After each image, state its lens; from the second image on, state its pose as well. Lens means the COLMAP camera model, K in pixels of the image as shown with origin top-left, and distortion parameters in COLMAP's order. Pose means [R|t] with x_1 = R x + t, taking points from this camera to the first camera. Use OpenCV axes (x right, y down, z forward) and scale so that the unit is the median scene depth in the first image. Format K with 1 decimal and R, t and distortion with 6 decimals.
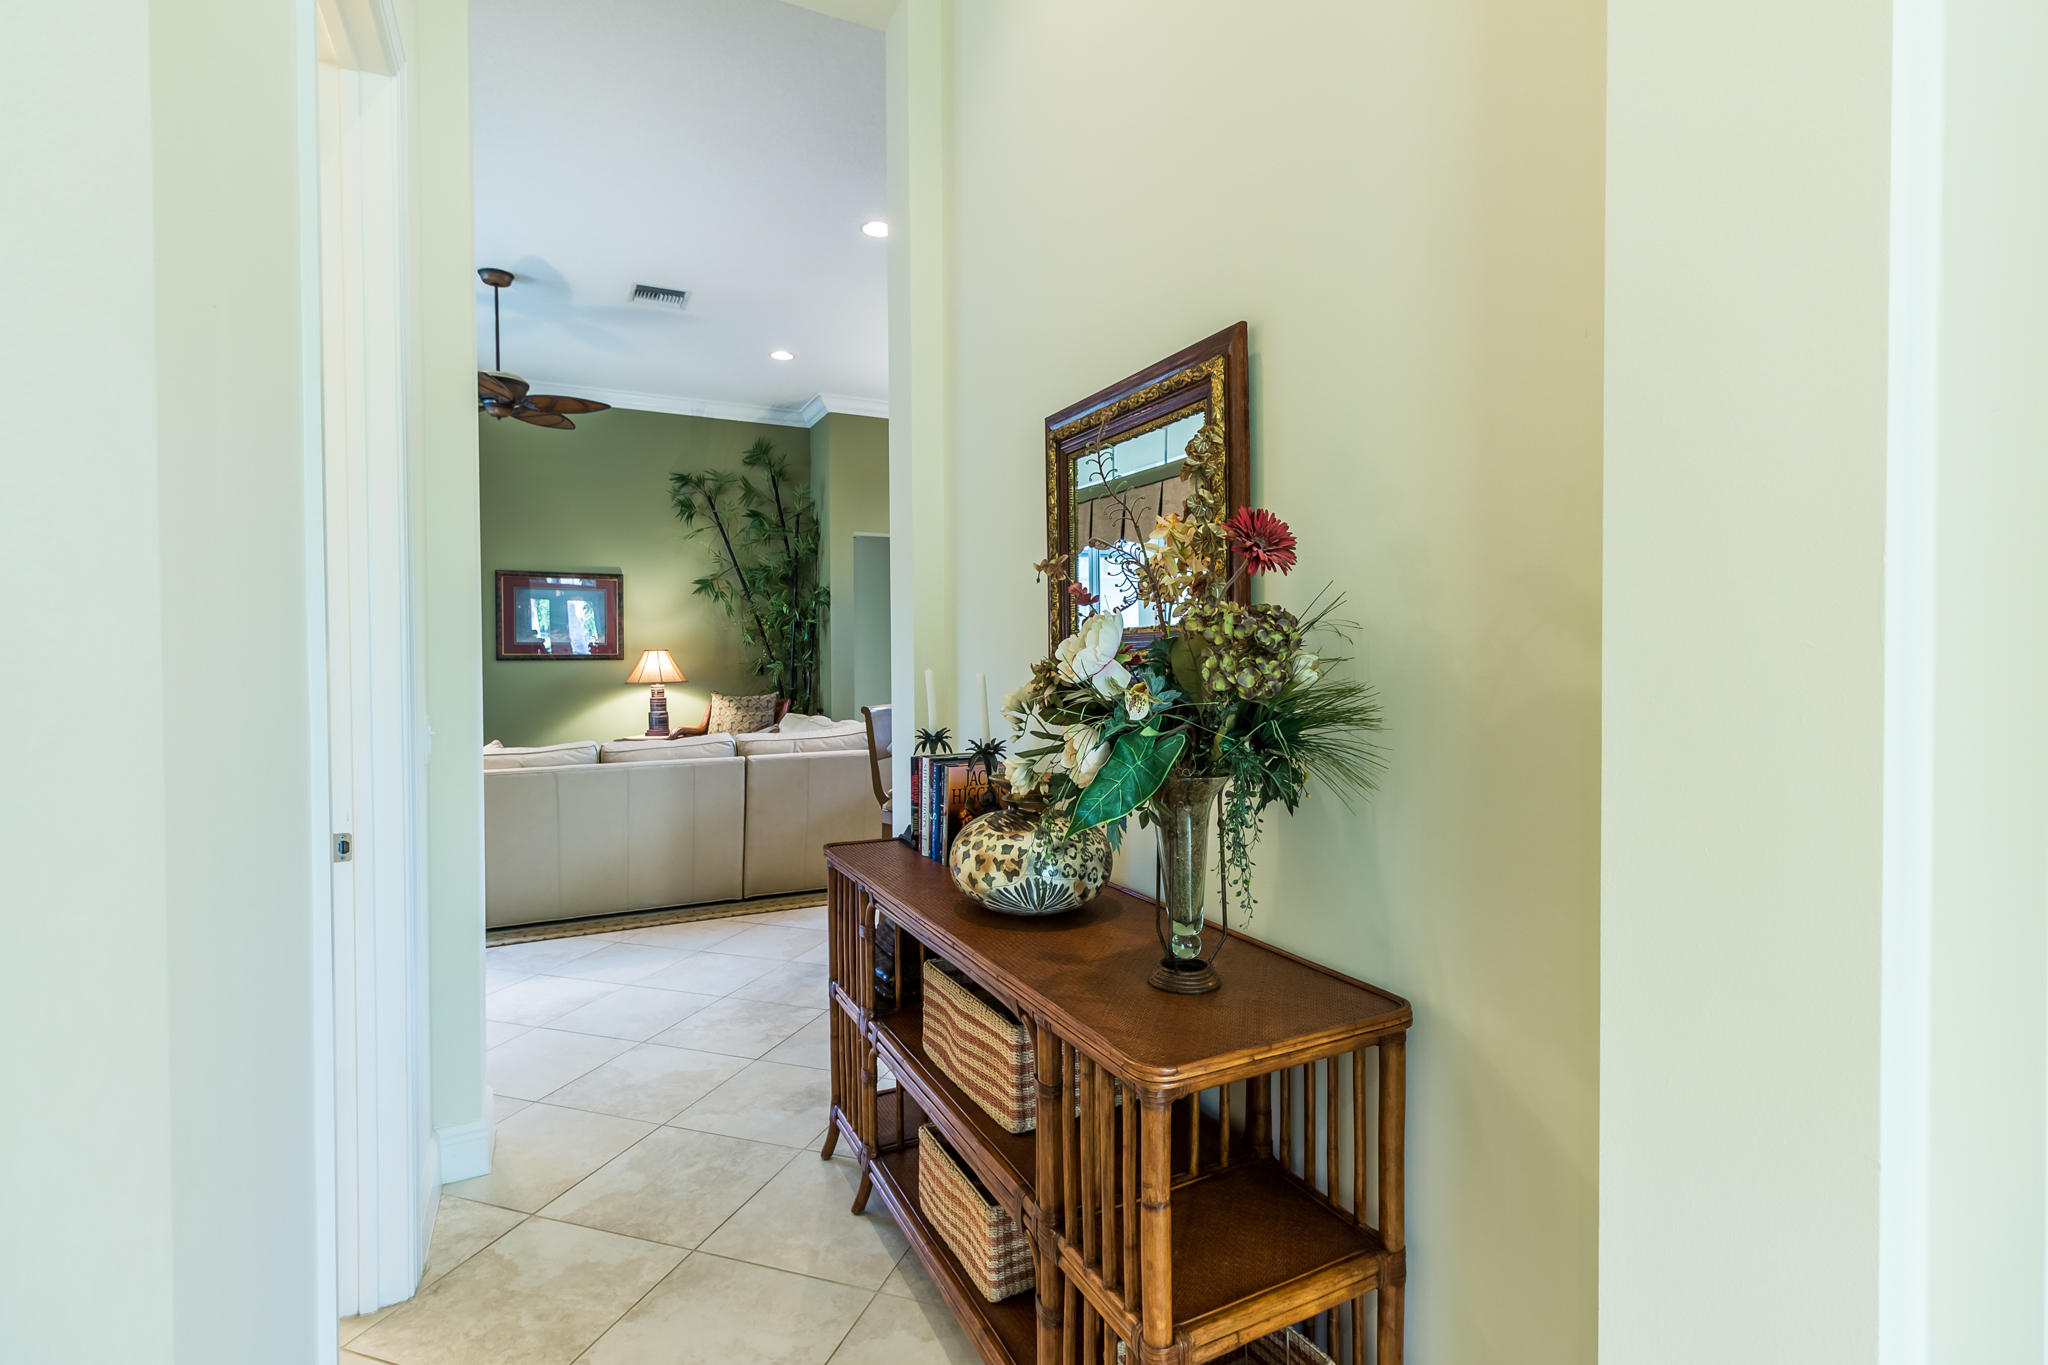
lens RADIAL K [[948.0, 0, 1035.1], [0, 948.0, 669.4], [0, 0, 1]] dist [-0.000349, 0.000799]
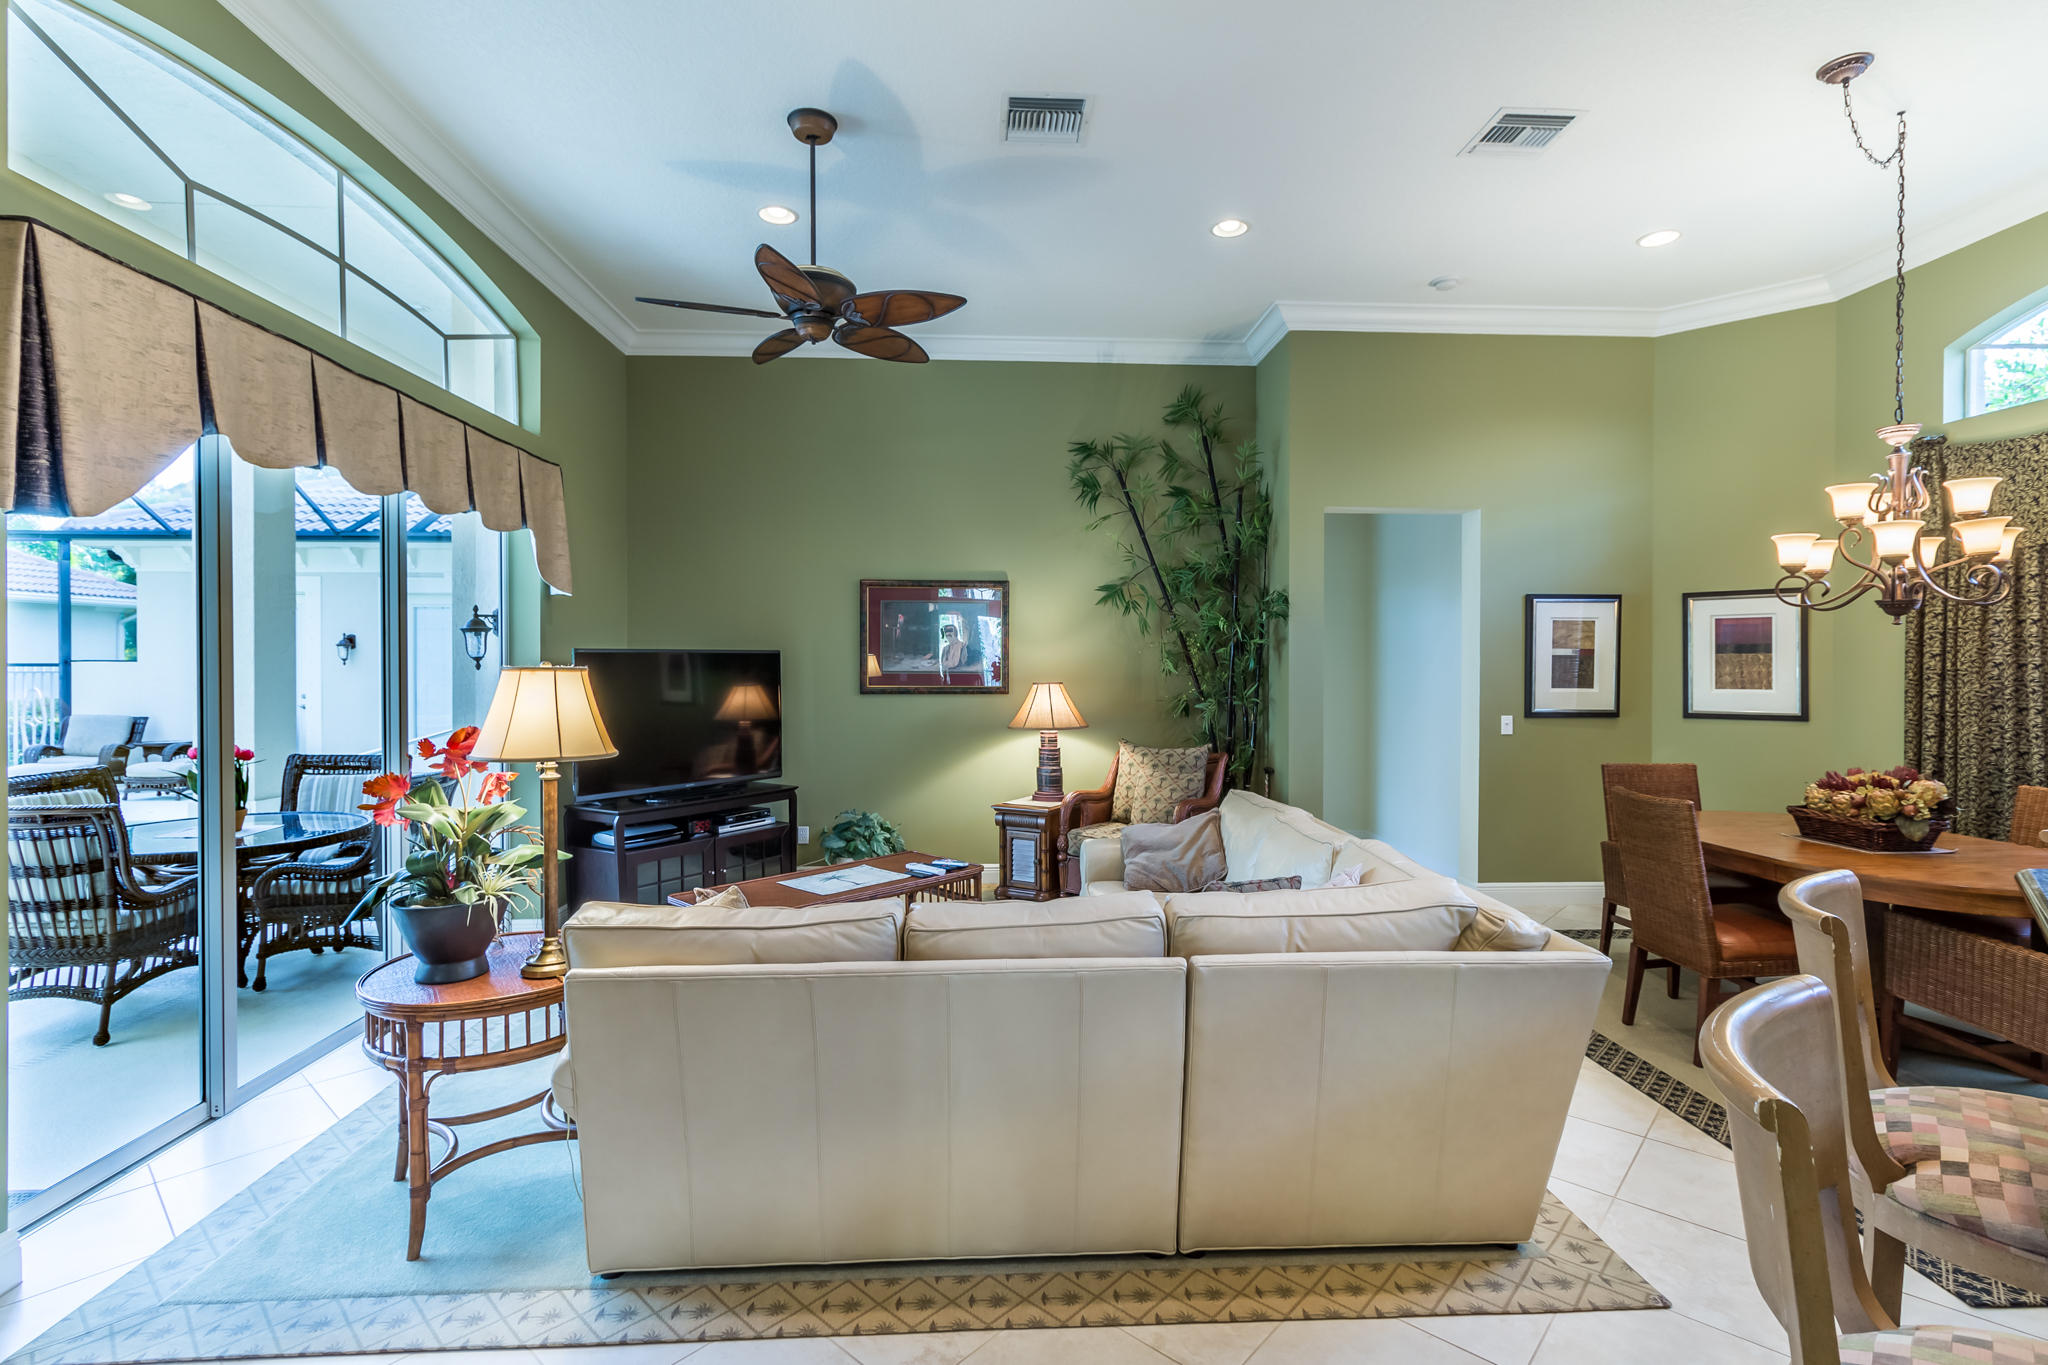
lens RADIAL K [[948.0, 0, 1023.9], [0, 948.0, 674.4], [0, 0, 1]] dist [-0.000349, 0.000799]
pose [[0.909105, 0.010124, -0.416444, -0.105961], [-0.011638, 0.999932, -0.001098, -0.024339], [0.416404, 0.005844, 0.909161, 0.310097]]
